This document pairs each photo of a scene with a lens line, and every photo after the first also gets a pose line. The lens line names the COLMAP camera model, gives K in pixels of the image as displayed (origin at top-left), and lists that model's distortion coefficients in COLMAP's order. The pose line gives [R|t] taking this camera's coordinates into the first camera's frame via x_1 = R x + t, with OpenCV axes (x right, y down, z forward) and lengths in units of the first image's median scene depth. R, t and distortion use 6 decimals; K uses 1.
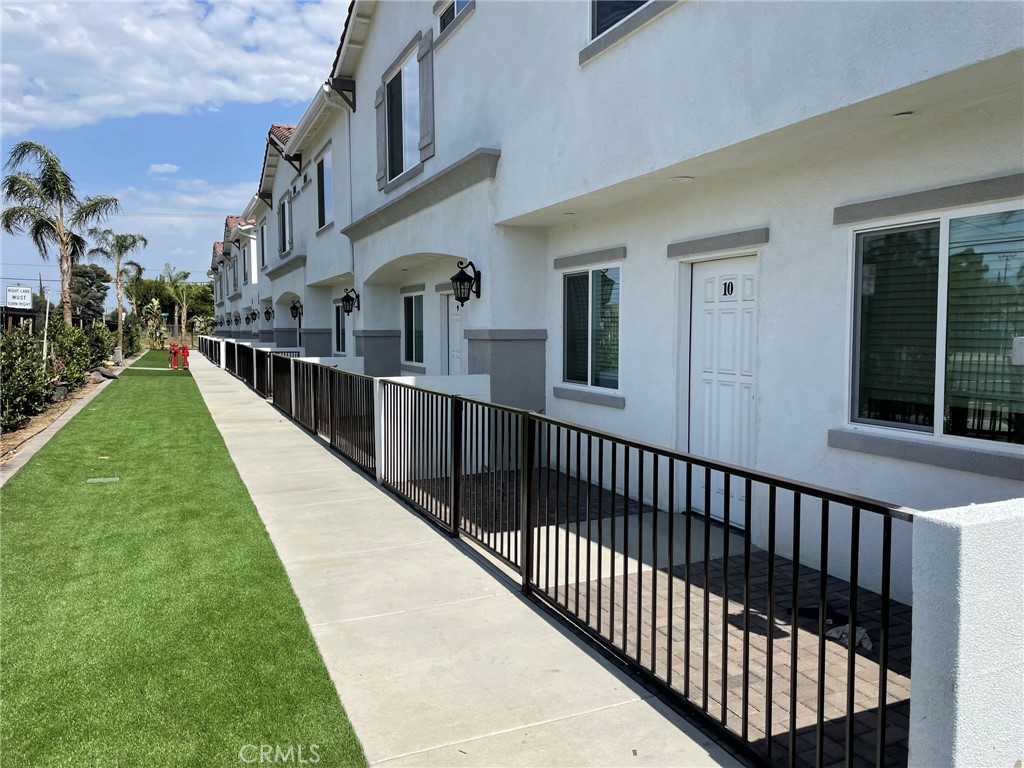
lens RADIAL K [[768.1, 0, 512.0], [0, 768.1, 384.0], [0, 0, 1]] dist [0.090688, -0.147592]
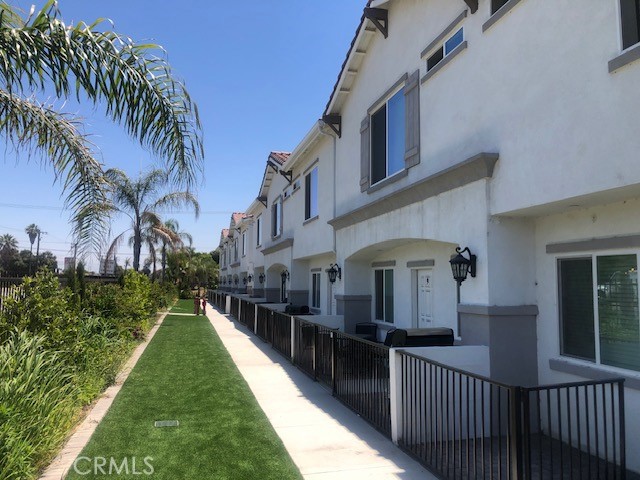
lens RADIAL K [[480.1, 0, 320.0], [0, 480.1, 240.0], [0, 0, 1]] dist [0.090688, -0.147592]
pose [[0.991305, -0.009088, -0.131269, -0.126942], [-0.010636, 0.988814, -0.148773, -0.041200], [0.131153, 0.148876, 0.980120, 0.176561]]
